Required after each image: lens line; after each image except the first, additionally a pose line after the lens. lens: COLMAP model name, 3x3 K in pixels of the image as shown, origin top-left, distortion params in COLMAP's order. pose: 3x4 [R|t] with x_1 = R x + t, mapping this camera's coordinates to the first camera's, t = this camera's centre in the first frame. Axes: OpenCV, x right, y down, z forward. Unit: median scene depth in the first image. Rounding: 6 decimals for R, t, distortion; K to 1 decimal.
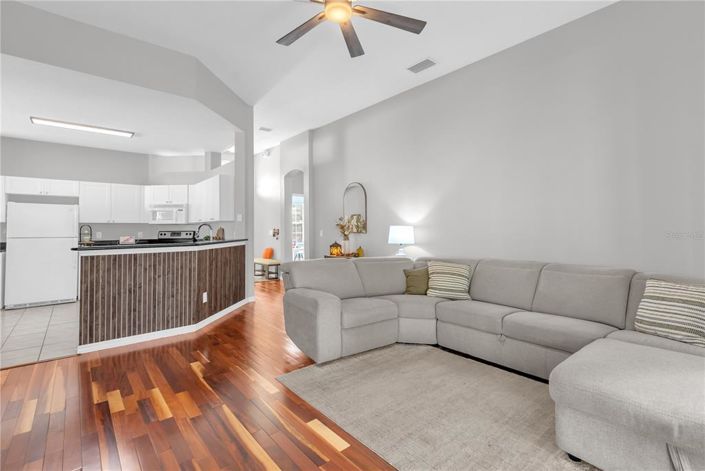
lens RADIAL K [[329.8, 0, 353.0], [0, 329.8, 228.6], [0, 0, 1]] dist [0.000973, 0.000366]
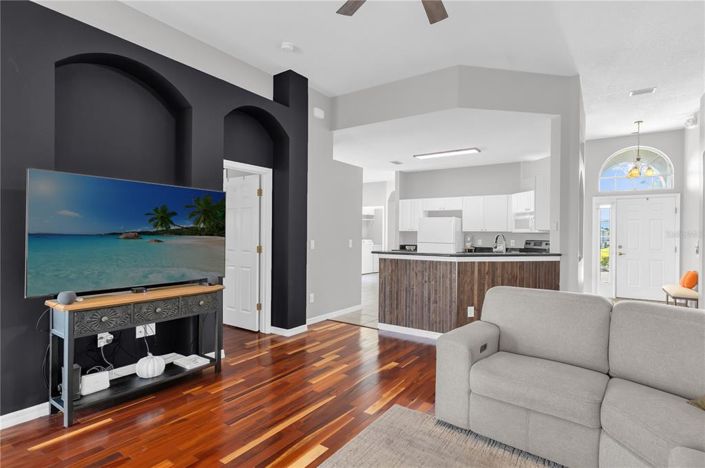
lens RADIAL K [[349.6, 0, 354.0], [0, 349.6, 240.6], [0, 0, 1]] dist [-0.001662, -0.000265]
pose [[0.269556, 0.027477, -0.962593, 0.355786], [-0.011318, 0.999614, 0.025364, -0.015757], [0.962918, 0.004057, 0.269762, 0.337554]]
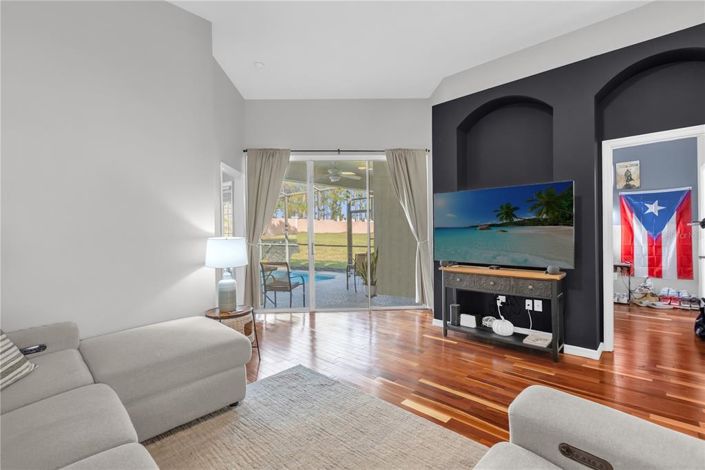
lens RADIAL K [[329.8, 0, 353.0], [0, 329.8, 228.1], [0, 0, 1]] dist [0.000973, 0.000366]
pose [[-0.993170, 0.032693, -0.112002, 0.112065], [0.033360, 0.999435, -0.004078, -0.010945], [0.111806, -0.007787, -0.993700, 0.837859]]
